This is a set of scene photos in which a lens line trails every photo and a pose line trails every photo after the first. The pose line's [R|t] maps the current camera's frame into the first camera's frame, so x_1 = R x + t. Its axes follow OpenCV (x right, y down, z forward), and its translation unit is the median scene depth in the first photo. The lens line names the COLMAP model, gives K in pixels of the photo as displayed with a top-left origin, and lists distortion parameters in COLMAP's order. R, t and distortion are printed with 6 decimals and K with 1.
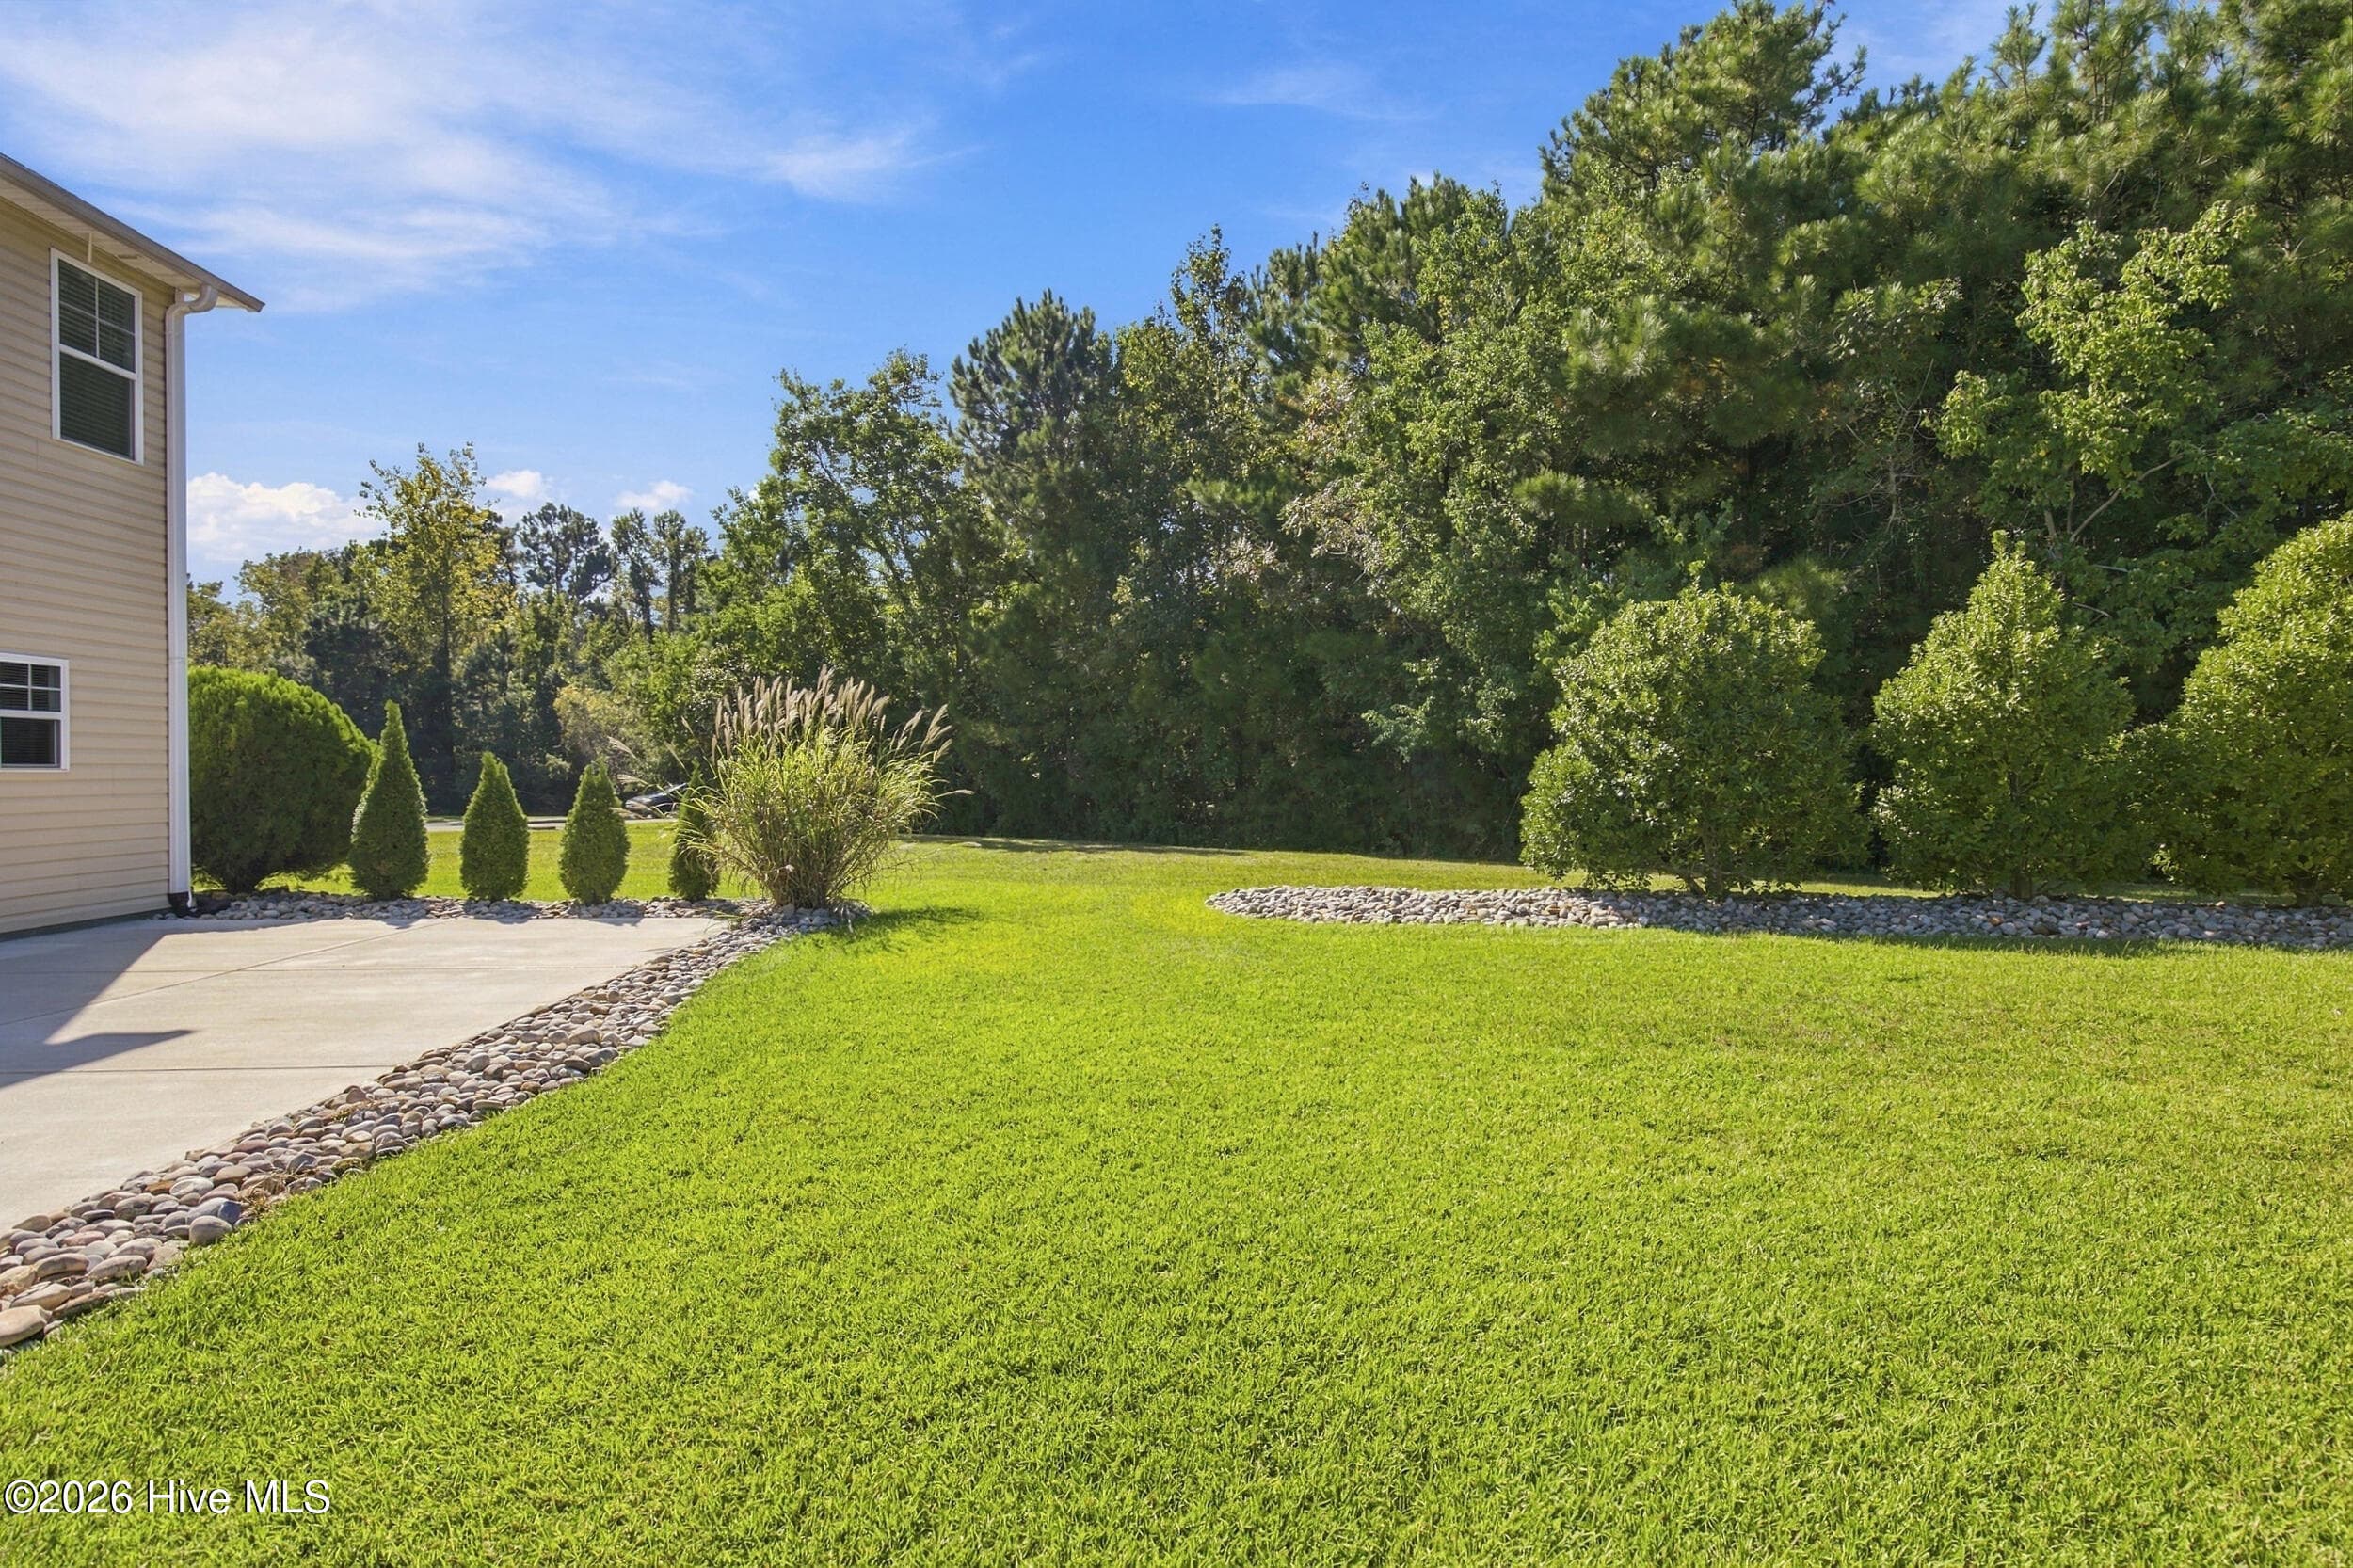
lens RADIAL K [[1051.2, 0, 1178.1], [0, 1051.2, 782.0], [0, 0, 1]] dist [-0.000671, -0.001636]
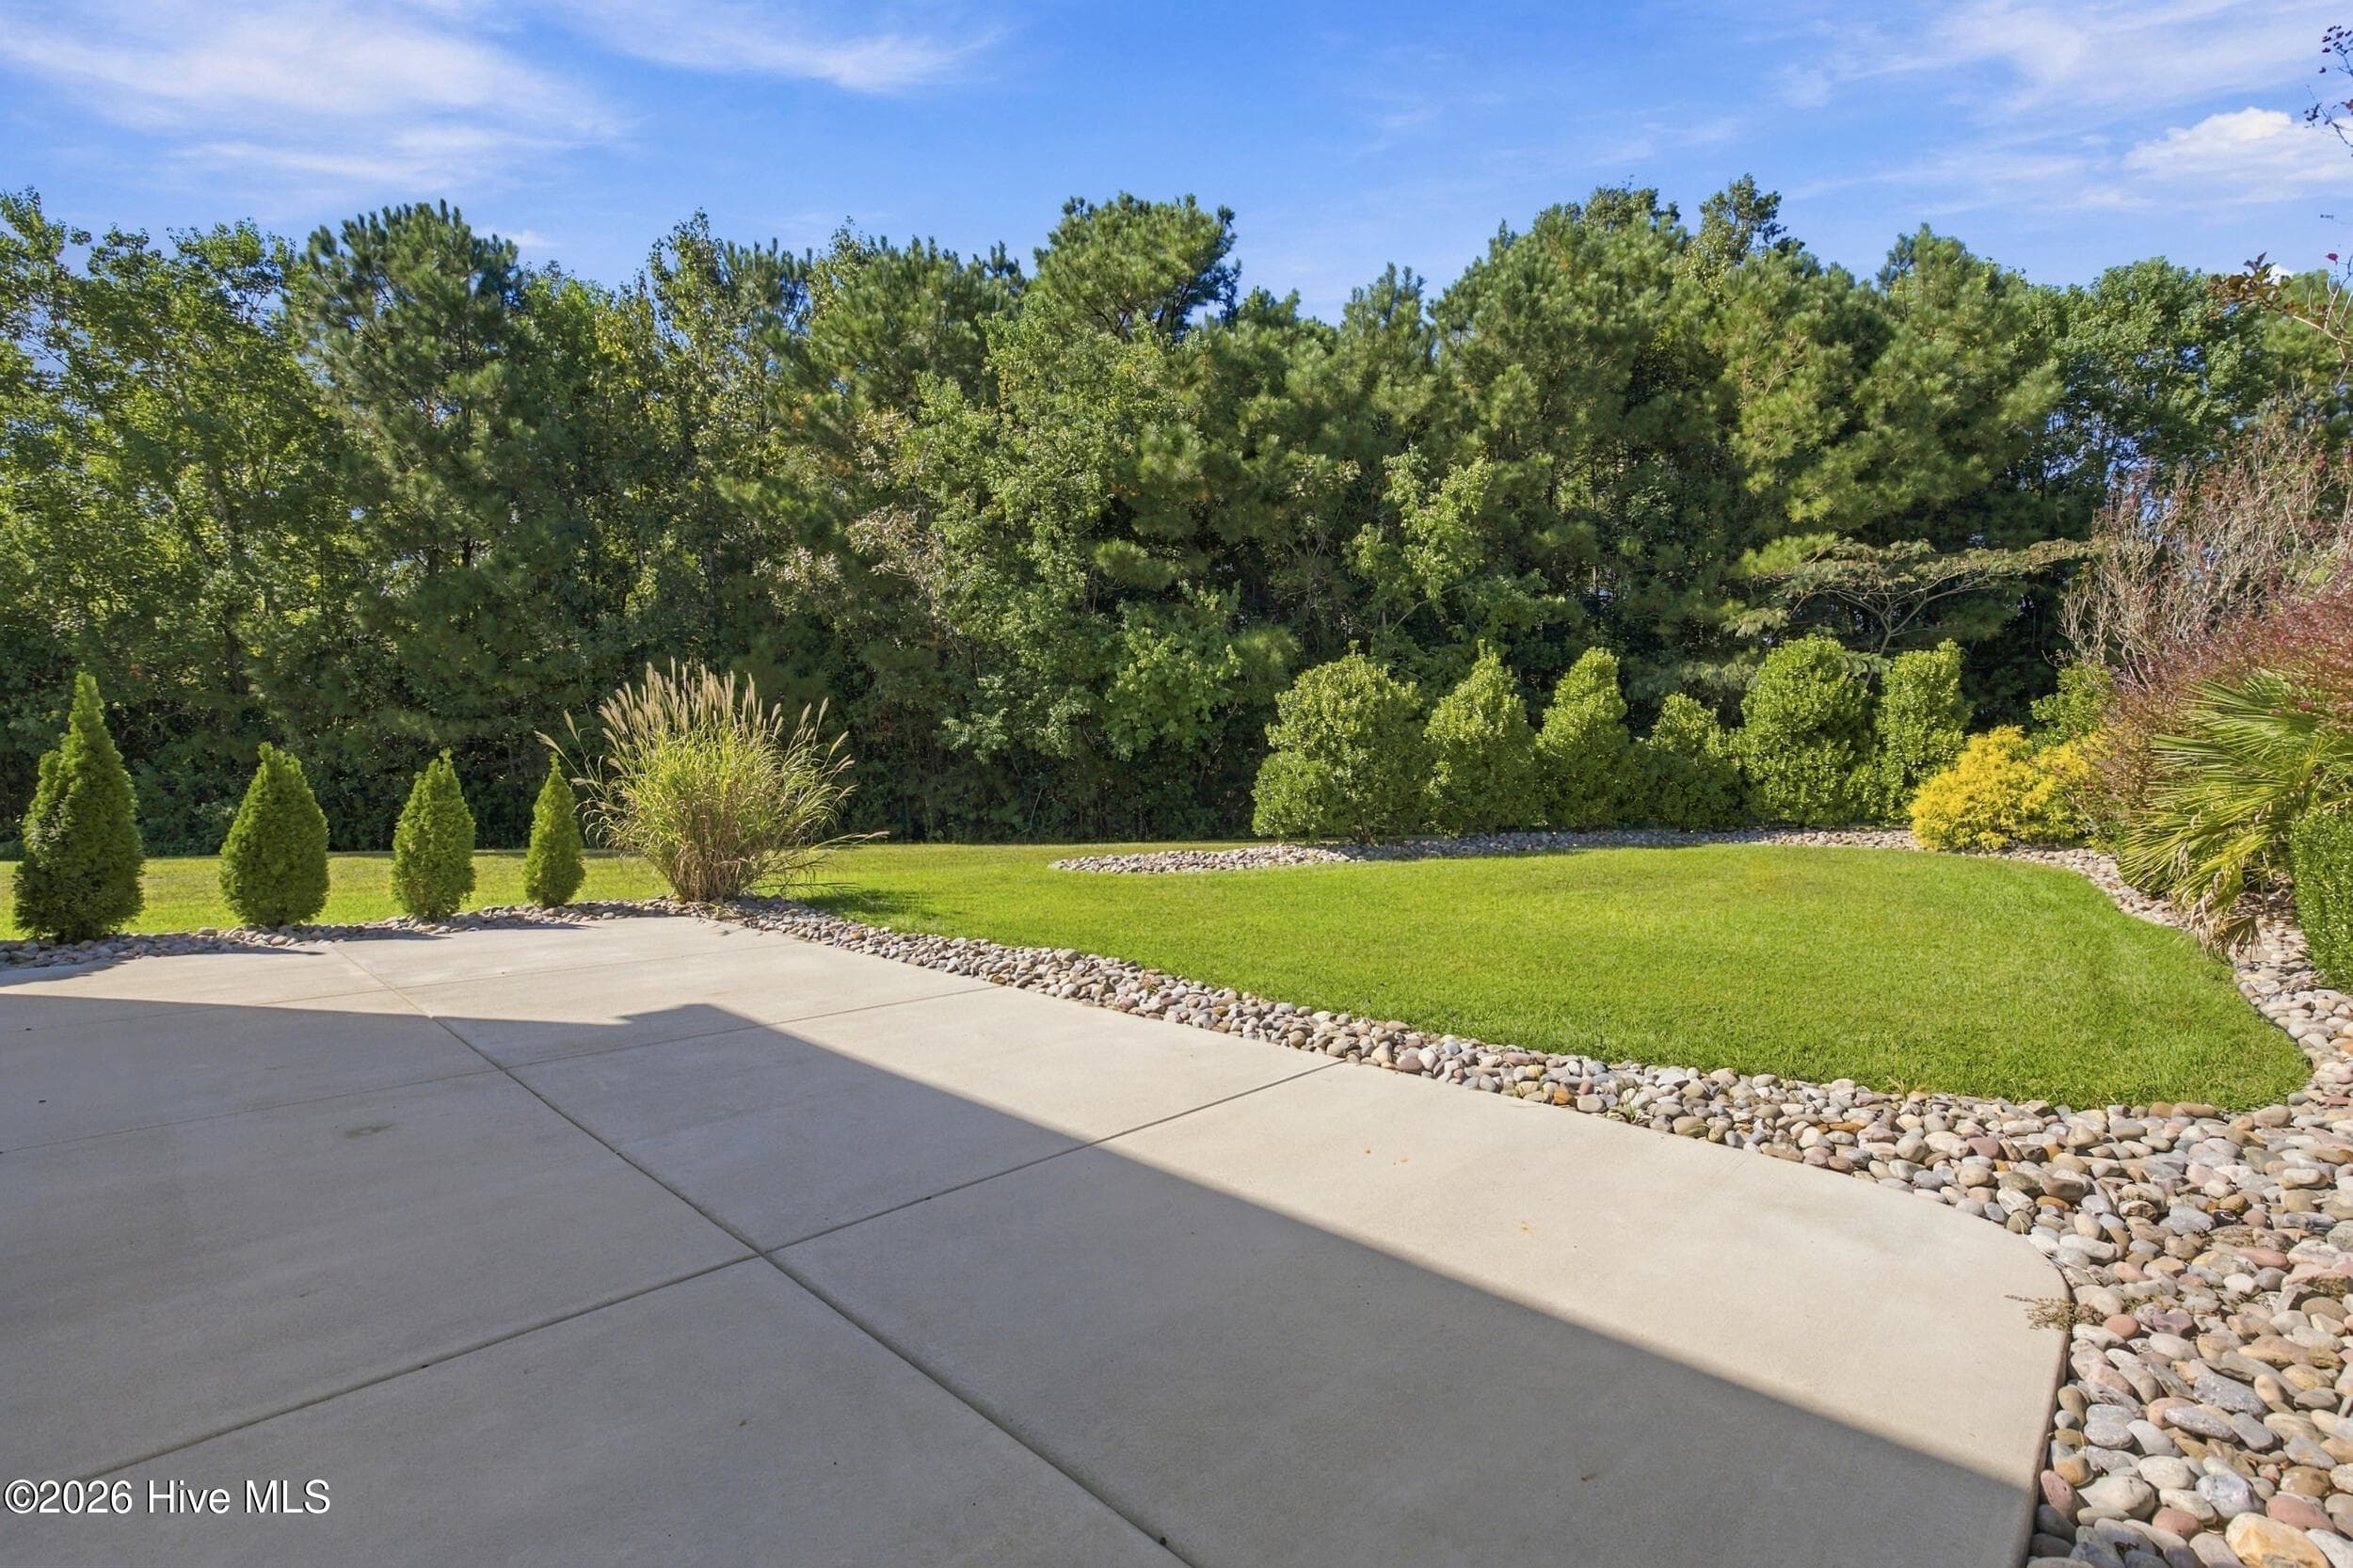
lens RADIAL K [[1051.2, 0, 1177.6], [0, 1051.2, 790.1], [0, 0, 1]] dist [-0.000671, -0.001636]
pose [[0.765253, -0.010556, 0.643643, -0.334260], [0.008132, 0.999944, 0.006730, 0.004158], [-0.643678, 0.000084, 0.765296, -0.031892]]
